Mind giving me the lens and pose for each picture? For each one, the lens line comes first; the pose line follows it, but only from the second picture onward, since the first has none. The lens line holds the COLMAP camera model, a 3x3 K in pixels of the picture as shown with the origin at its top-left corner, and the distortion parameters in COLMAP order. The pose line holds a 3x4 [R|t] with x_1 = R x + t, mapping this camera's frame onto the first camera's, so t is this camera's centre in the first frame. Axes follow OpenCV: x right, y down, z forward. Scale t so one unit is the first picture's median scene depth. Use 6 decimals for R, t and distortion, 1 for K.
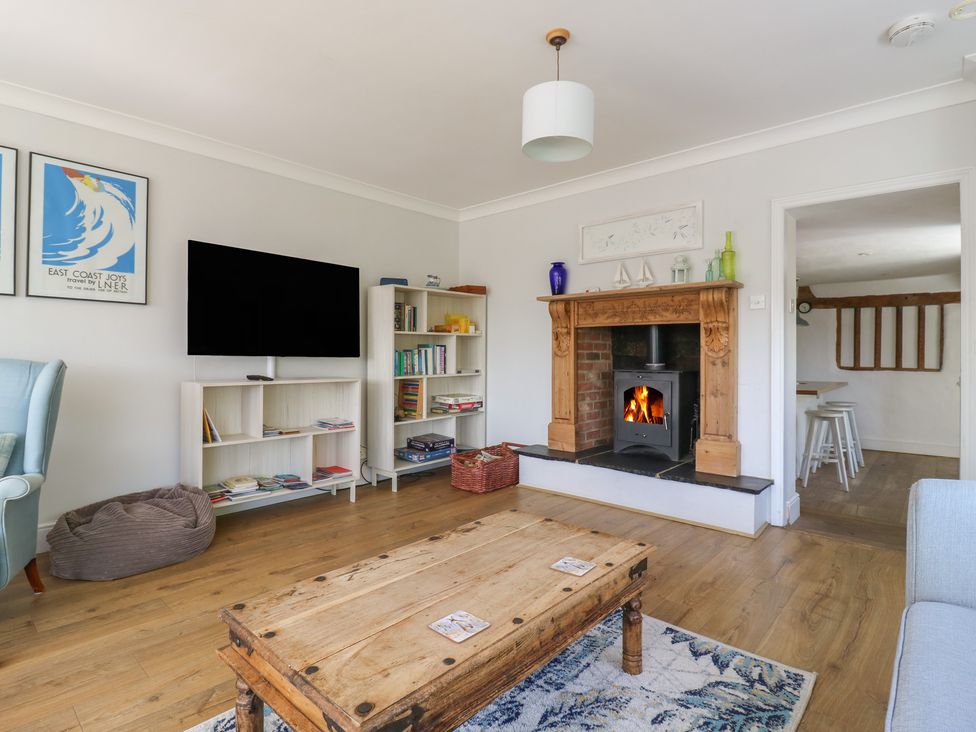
lens RADIAL K [[510.8, 0, 487.7], [0, 510.8, 357.9], [0, 0, 1]] dist [-0.000798, -0.011296]
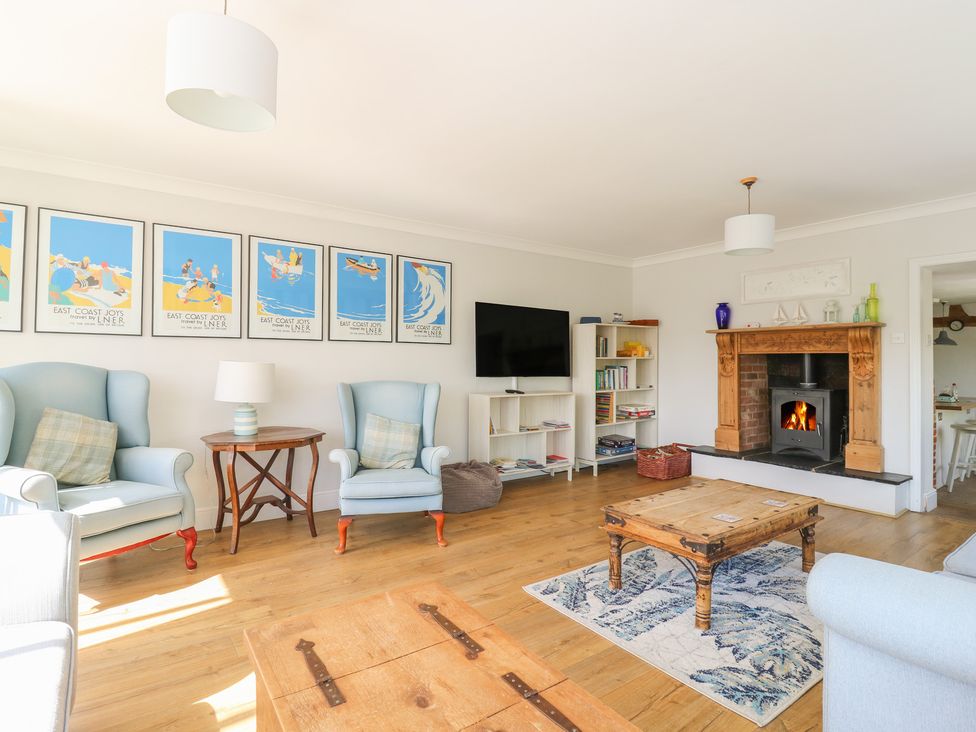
lens RADIAL K [[510.8, 0, 489.8], [0, 510.8, 358.8], [0, 0, 1]] dist [-0.000798, -0.011296]
pose [[0.977990, -0.000289, -0.208651, -0.189283], [-0.002126, 0.999933, -0.011349, -0.035737], [0.208640, 0.011543, 0.977924, -0.419319]]
